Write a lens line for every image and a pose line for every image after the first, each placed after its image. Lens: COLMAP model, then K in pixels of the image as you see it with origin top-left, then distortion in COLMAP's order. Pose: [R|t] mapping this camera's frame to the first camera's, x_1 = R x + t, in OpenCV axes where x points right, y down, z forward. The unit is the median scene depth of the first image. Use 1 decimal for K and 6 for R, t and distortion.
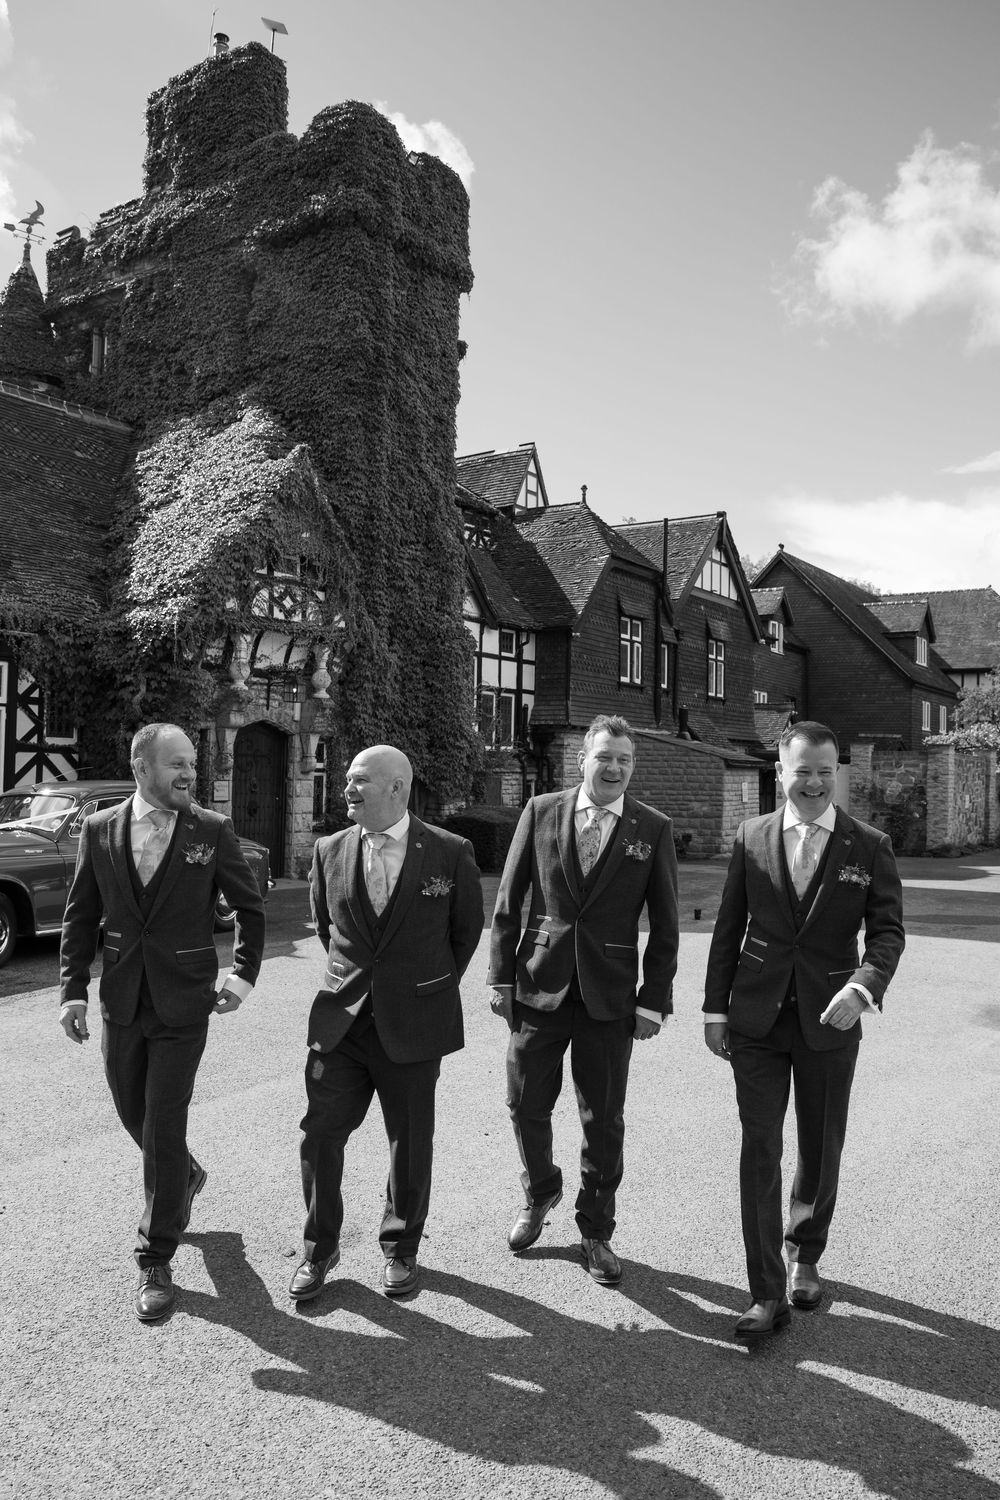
lens RADIAL K [[1149.1, 0, 499.5], [0, 1149.1, 751.1], [0, 0, 1]] dist [-0.001450, 0.000033]
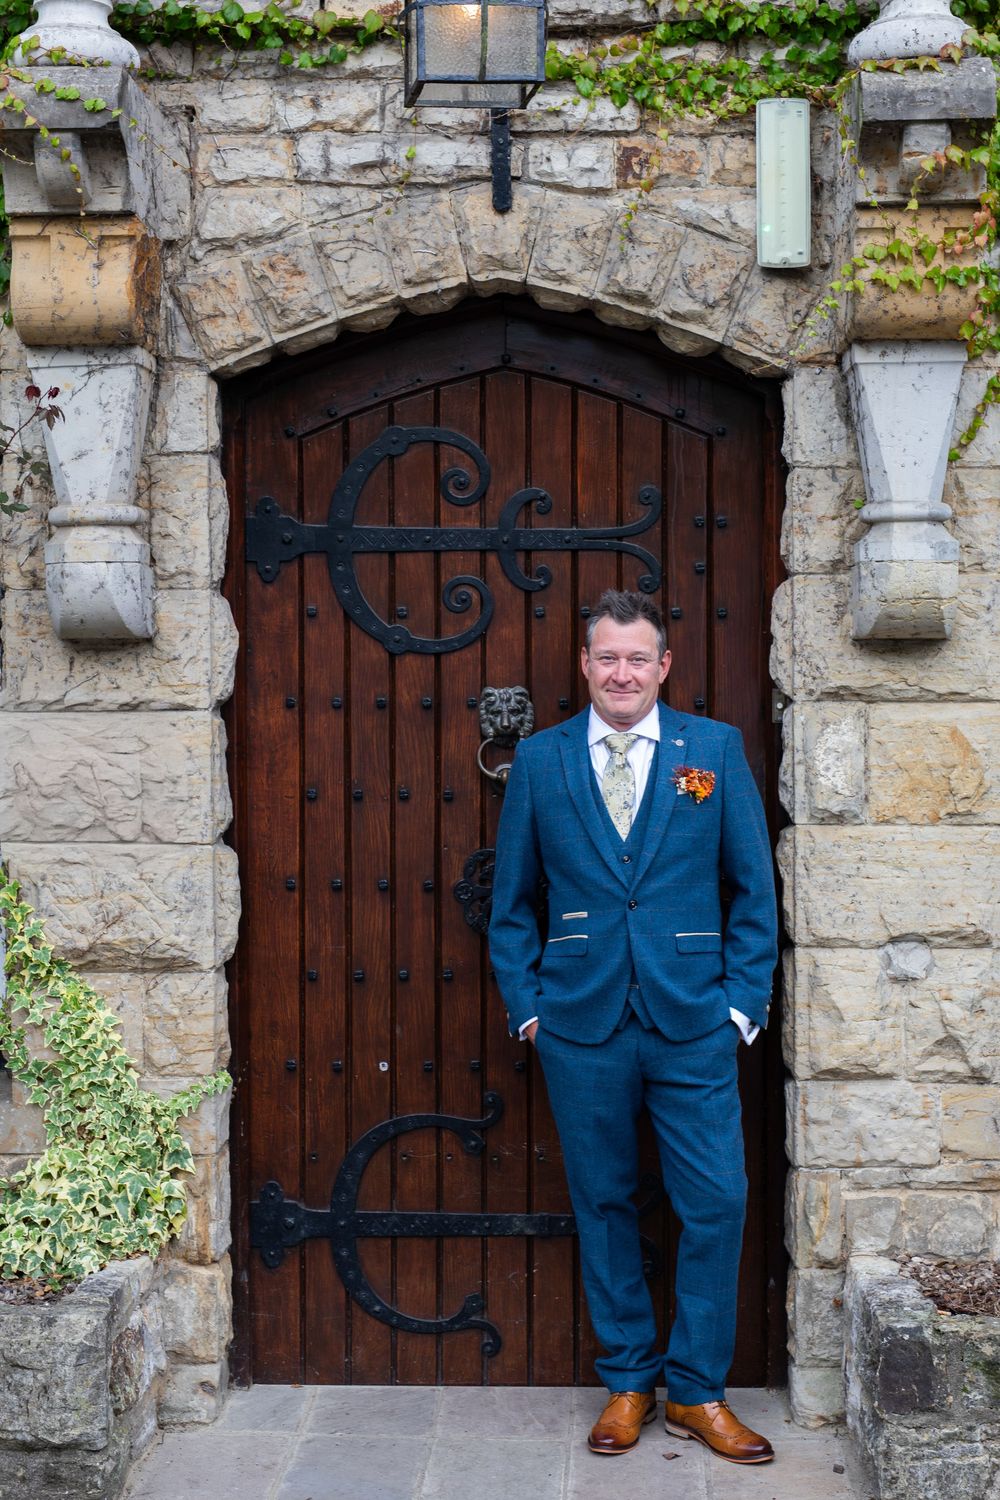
lens RADIAL K [[2480.2, 0, 497.3], [0, 2480.2, 743.4], [0, 0, 1]] dist [-0.020144, 0.000000]
pose [[0.562364, -0.018663, -0.826679, 0.049849], [0.036819, 0.999319, 0.002486, 0.028950], [0.826070, -0.031836, 0.562668, 0.805630]]
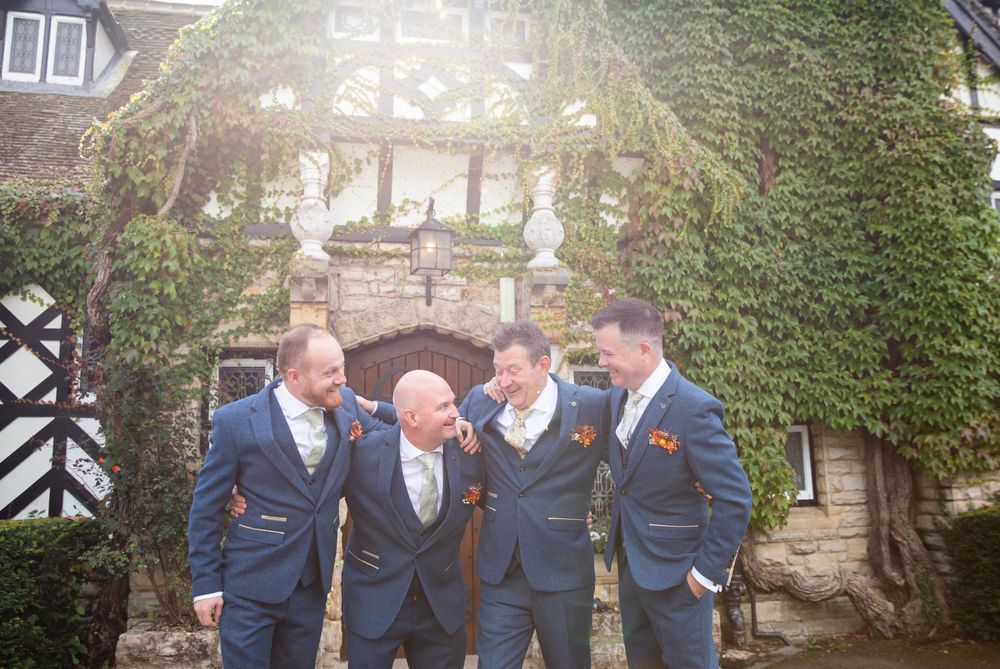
lens RADIAL K [[841.6, 0, 505.5], [0, 841.6, 335.0], [0, 0, 1]] dist [-0.020800, 0.000080]
pose [[0.713675, -0.162228, -0.681433, 0.070300], [0.049001, 0.981991, -0.182462, 0.045124], [0.698761, 0.096827, 0.708772, 0.745549]]
